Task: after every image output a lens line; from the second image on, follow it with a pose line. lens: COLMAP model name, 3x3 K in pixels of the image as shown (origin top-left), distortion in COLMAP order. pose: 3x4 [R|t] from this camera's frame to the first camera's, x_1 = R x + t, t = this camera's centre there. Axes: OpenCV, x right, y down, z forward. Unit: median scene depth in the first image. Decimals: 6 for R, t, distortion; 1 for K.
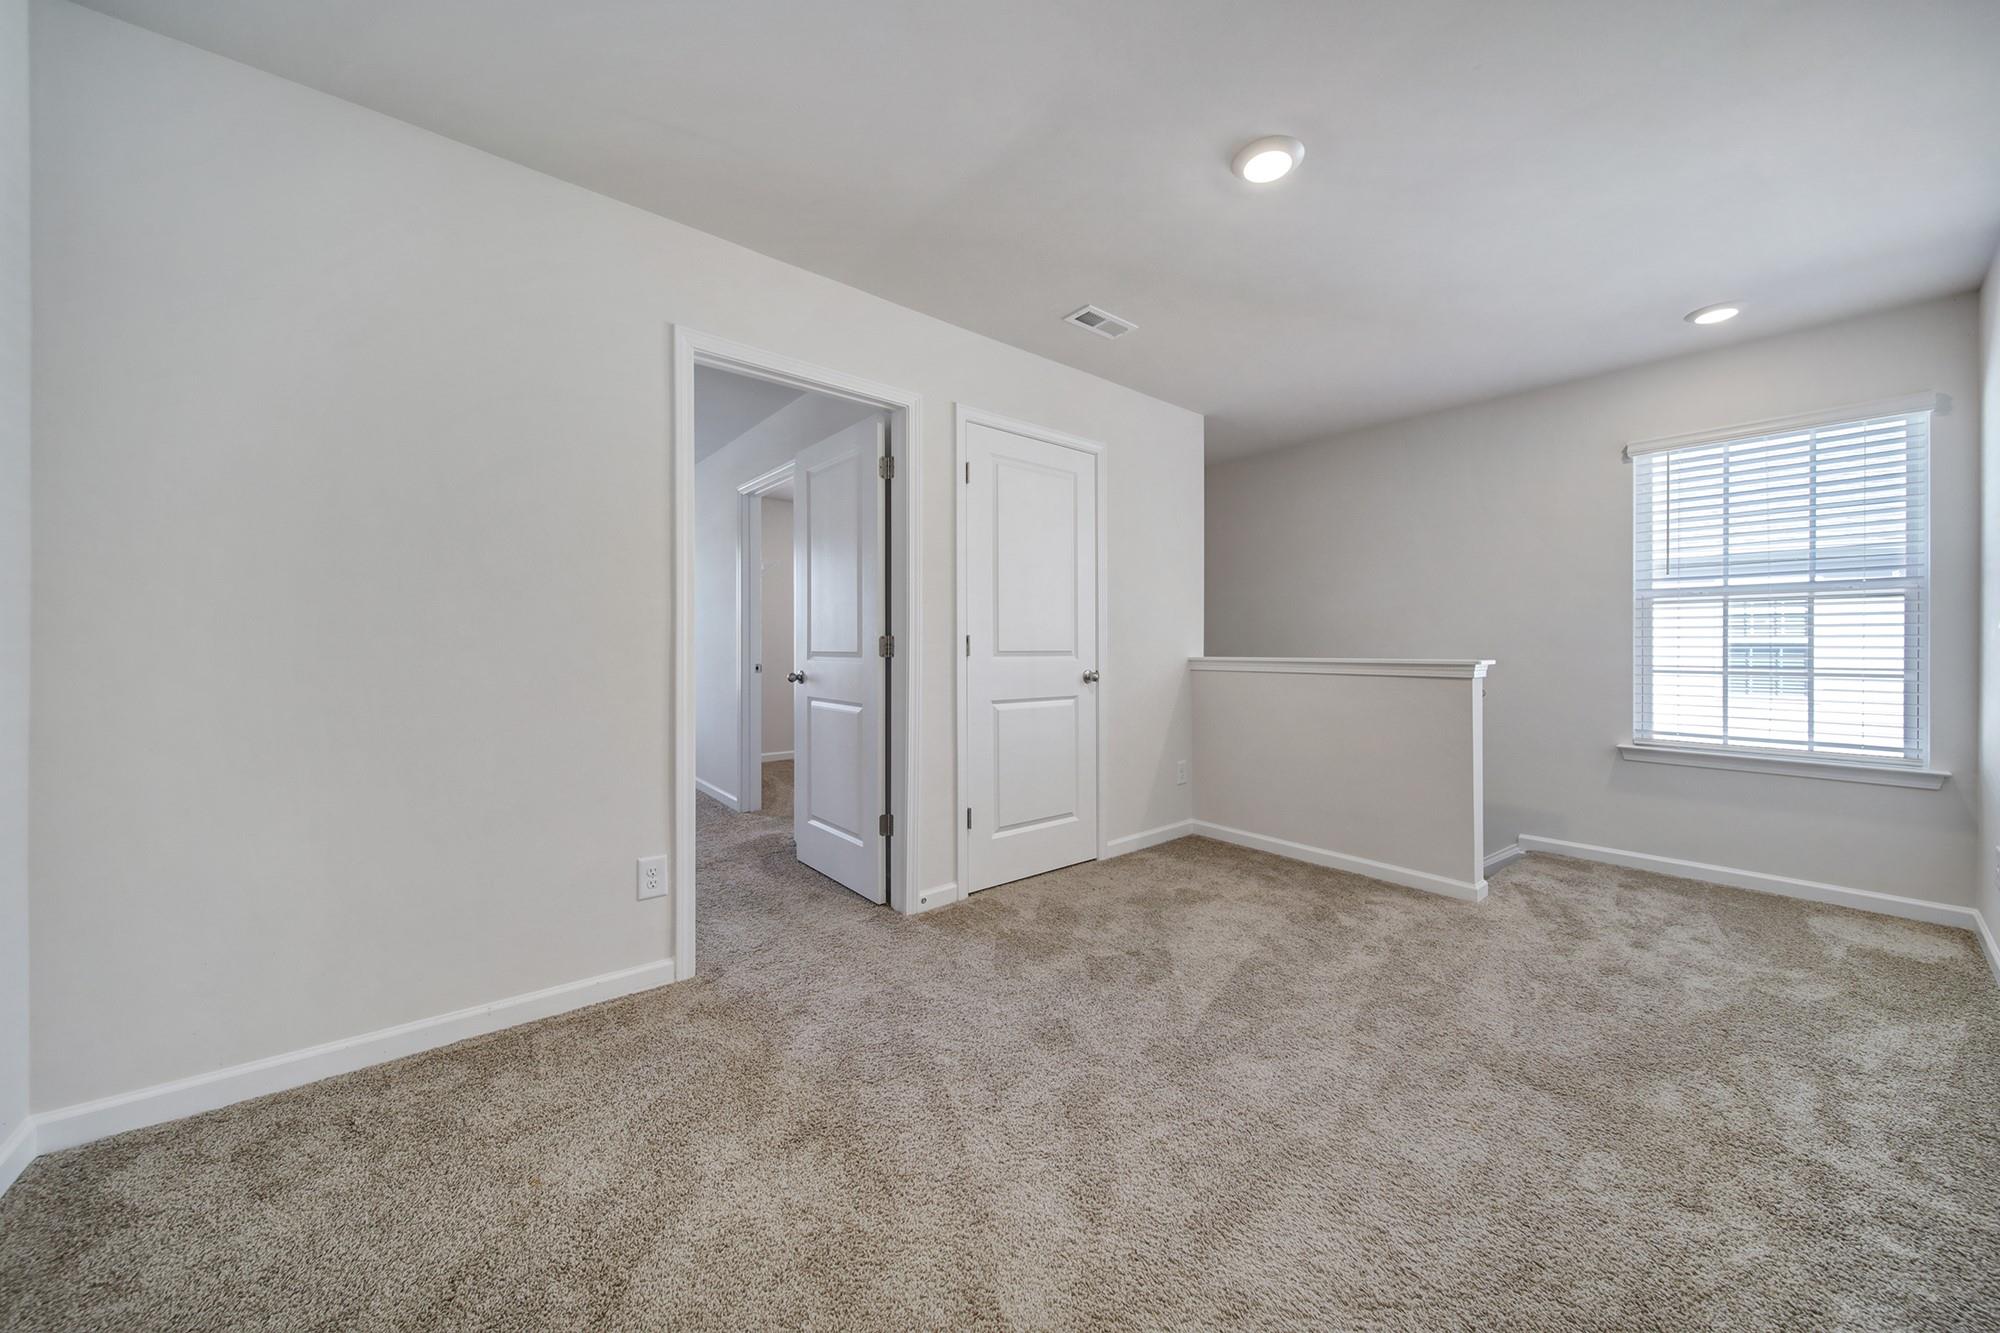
lens RADIAL K [[700.3, 0, 998.6], [0, 700.3, 654.5], [0, 0, 1]] dist [0.001163, -0.002955]
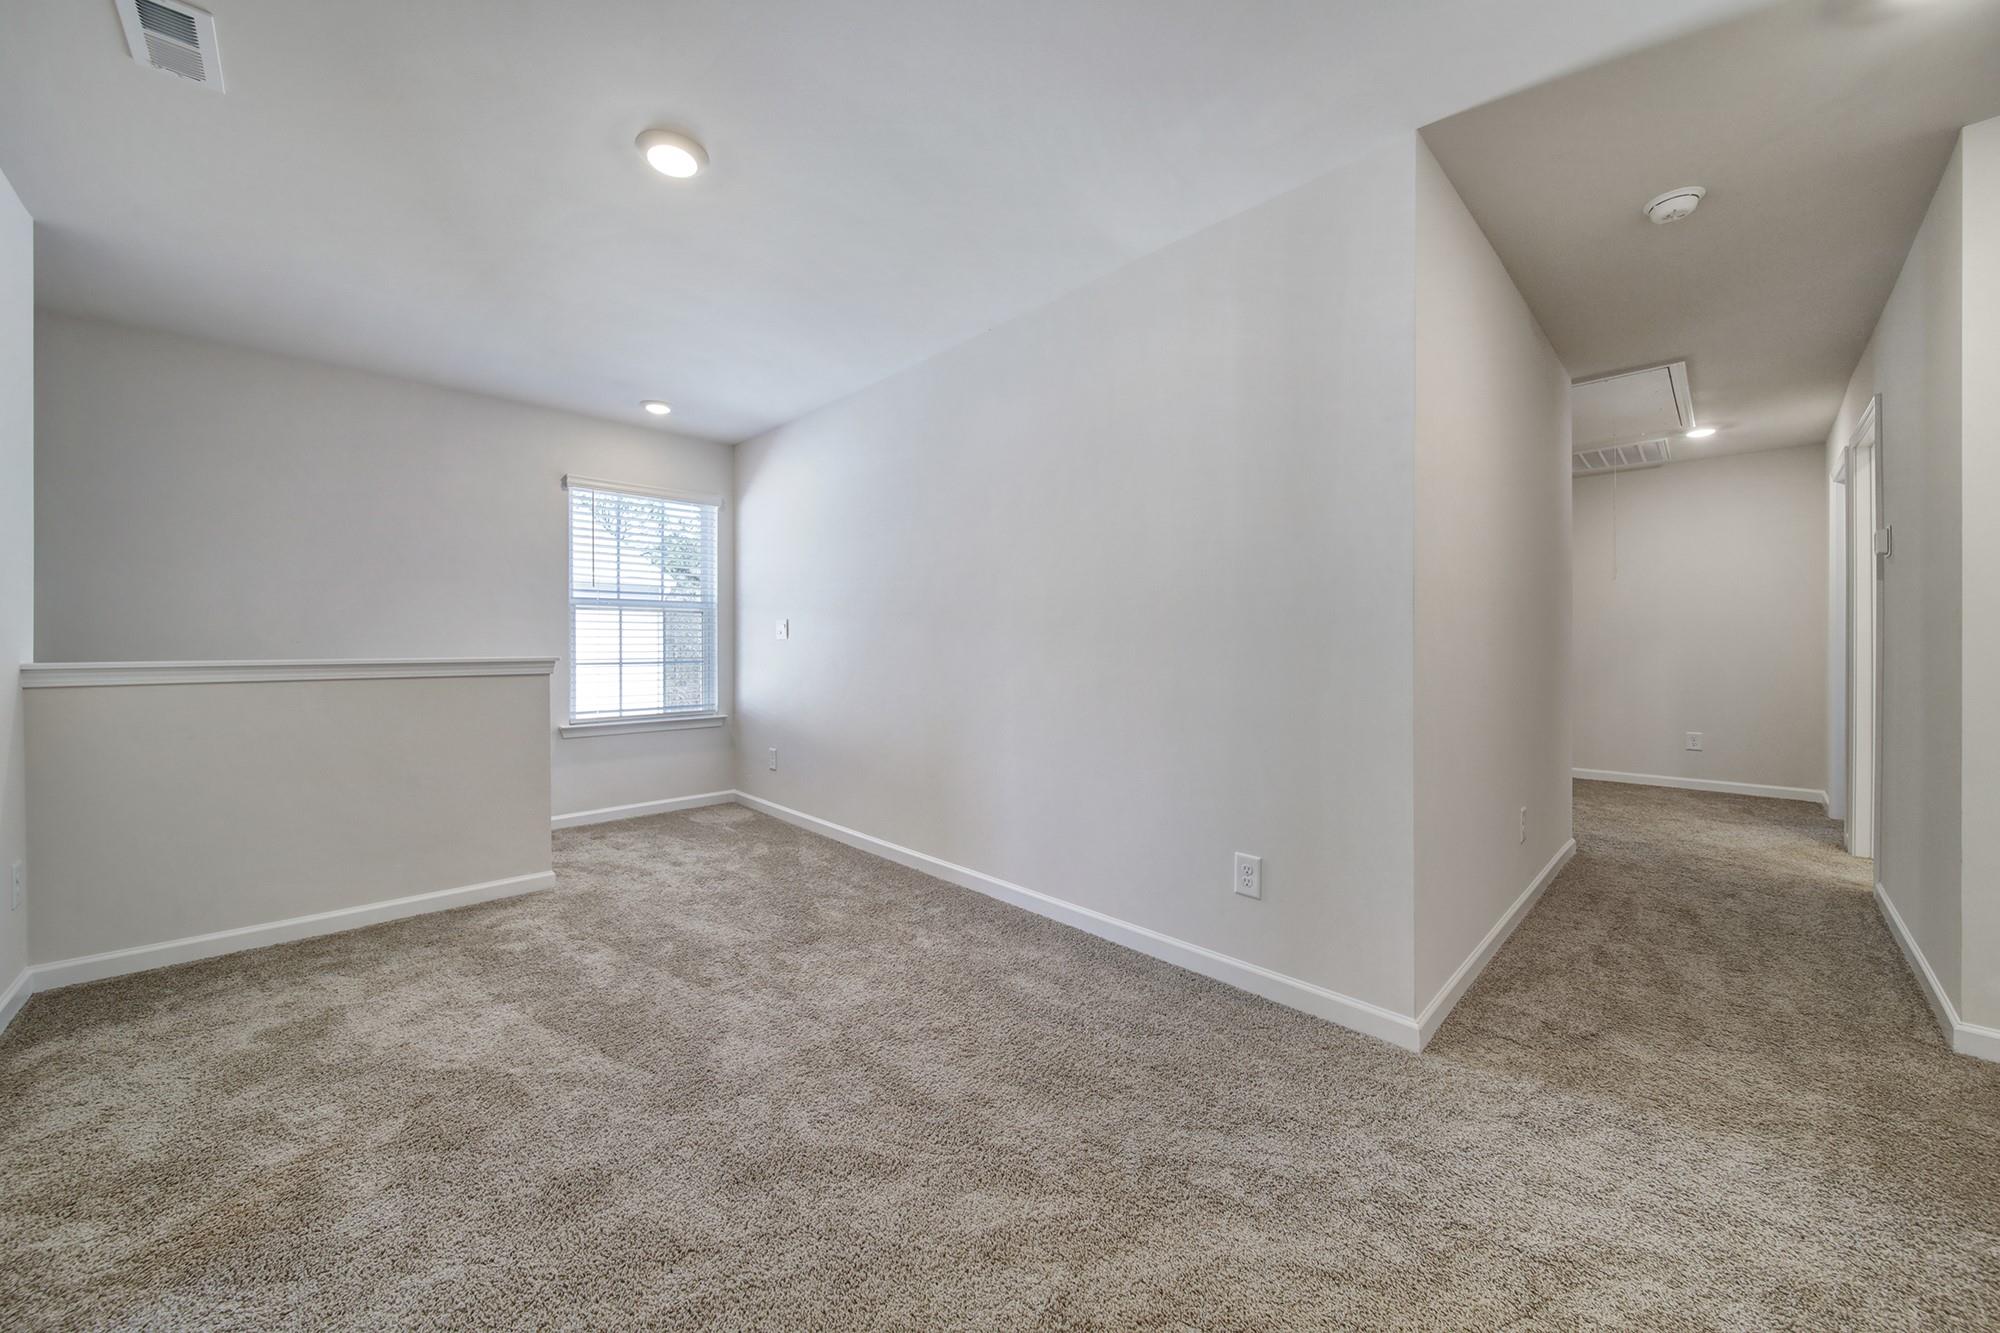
lens RADIAL K [[719.9, 0, 997.6], [0, 719.9, 654.1], [0, 0, 1]] dist [-0.001101, -0.000284]
pose [[-0.087481, -0.015379, 0.996048, -0.467914], [0.008391, 0.999834, 0.016174, -0.009185], [-0.996131, 0.009773, -0.087337, 0.438865]]
